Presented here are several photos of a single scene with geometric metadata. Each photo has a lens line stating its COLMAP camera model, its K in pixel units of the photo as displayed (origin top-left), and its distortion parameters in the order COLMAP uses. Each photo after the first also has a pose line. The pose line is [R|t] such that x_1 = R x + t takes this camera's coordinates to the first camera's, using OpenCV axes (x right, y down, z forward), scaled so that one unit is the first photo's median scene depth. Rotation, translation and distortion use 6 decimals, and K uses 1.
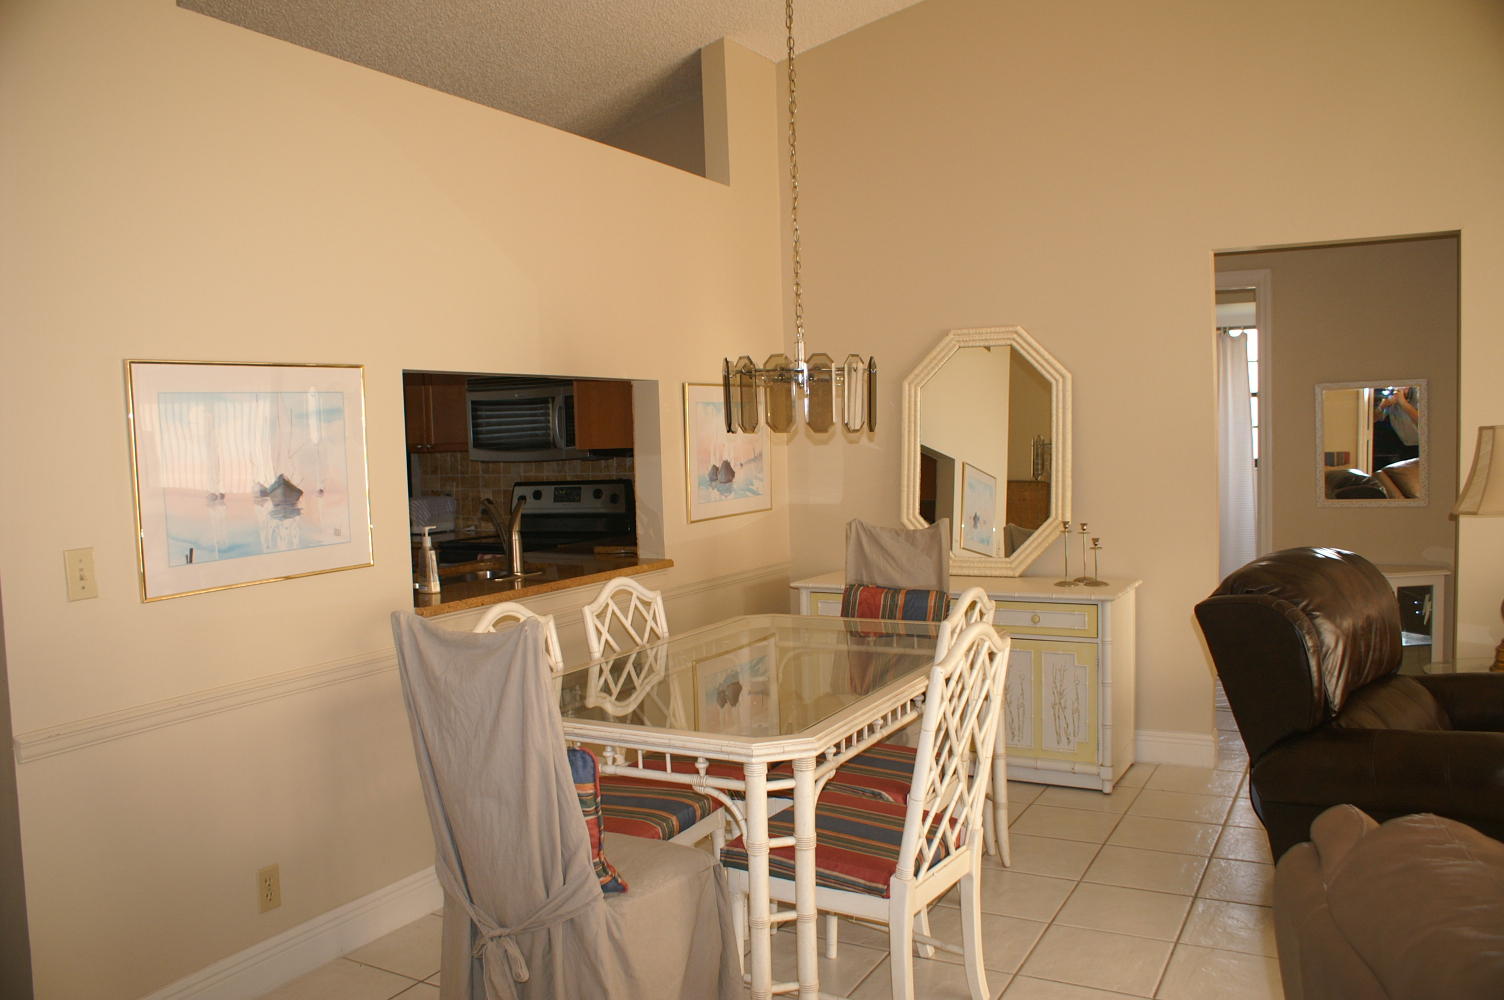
lens RADIAL K [[1244.6, 0, 757.9], [0, 1244.6, 501.8], [0, 0, 1]] dist [-0.004167, 0.000850]
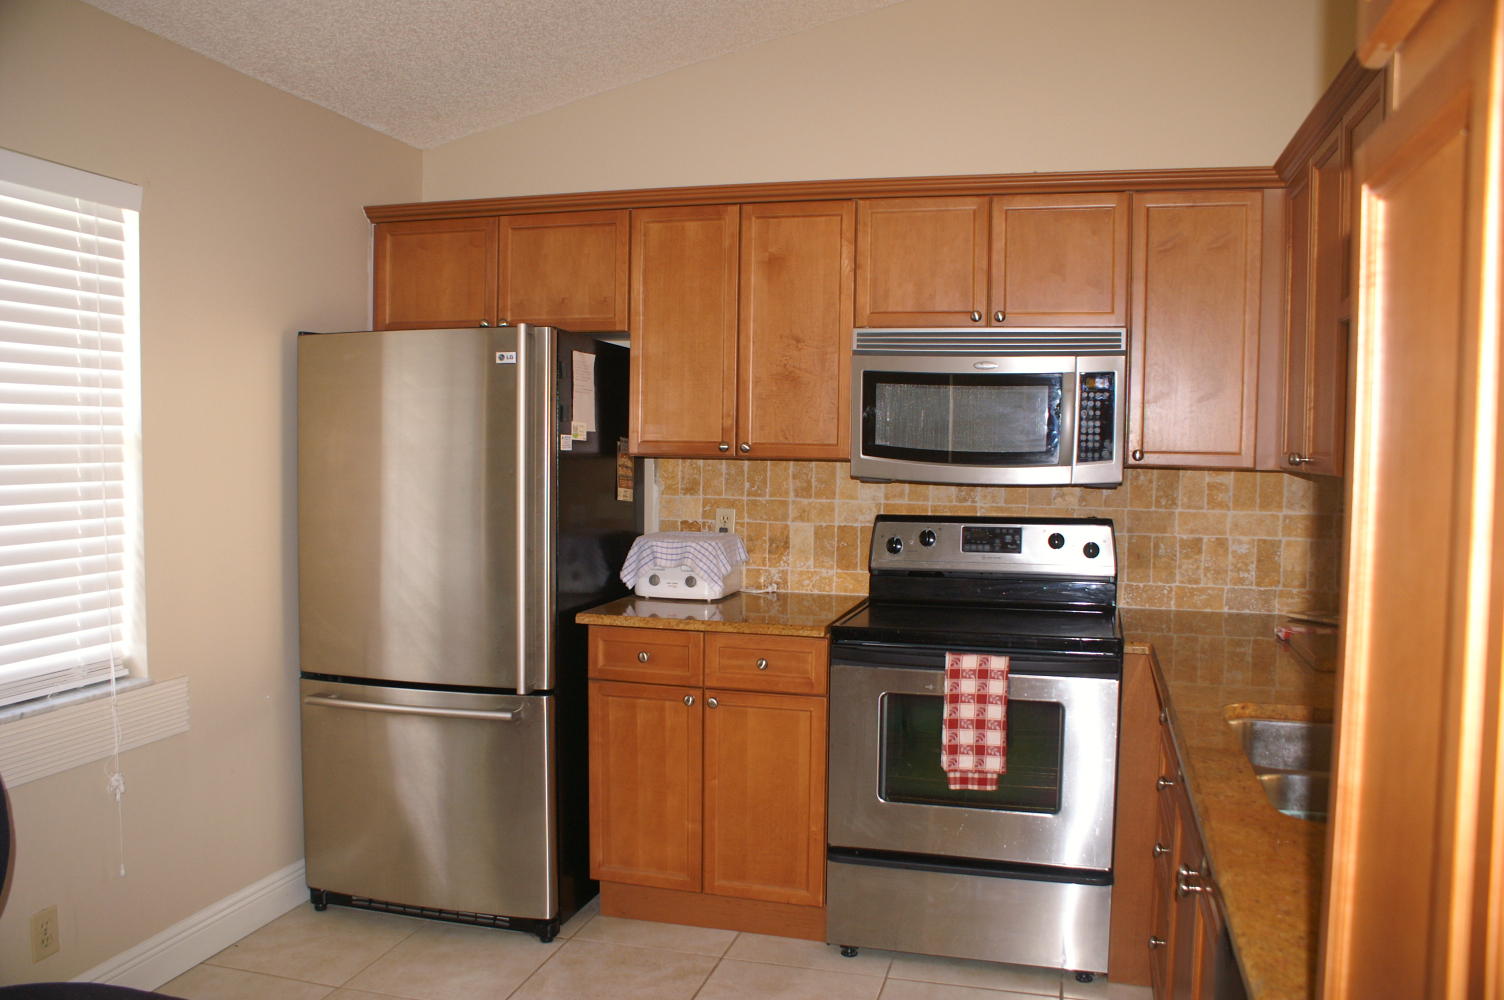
lens RADIAL K [[1244.6, 0, 757.9], [0, 1244.6, 501.8], [0, 0, 1]] dist [-0.004167, 0.000850]
pose [[0.974437, 0.026308, 0.223115, -0.386139], [-0.027060, 0.999634, 0.000316, -0.020881], [-0.223025, -0.006346, 0.974792, 0.440519]]
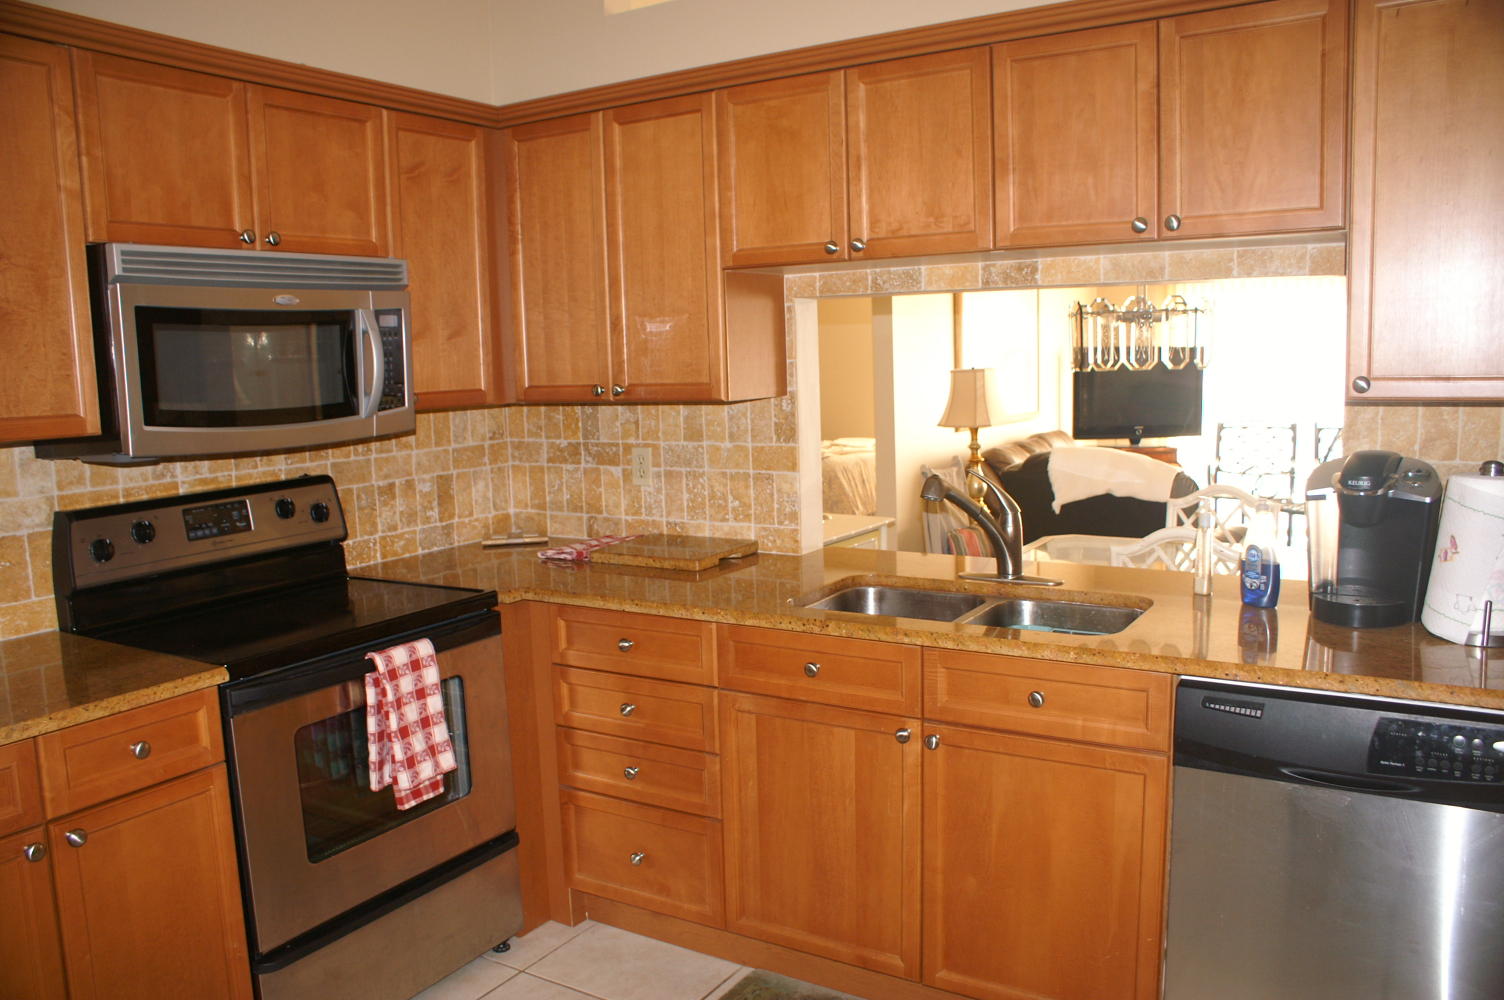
lens RADIAL K [[1244.6, 0, 757.9], [0, 1244.6, 501.8], [0, 0, 1]] dist [-0.004167, 0.000850]
pose [[0.105146, -0.105060, 0.988892, -0.582646], [0.081855, 0.991944, 0.096681, -0.040668], [-0.991082, 0.070780, 0.112898, 0.730156]]
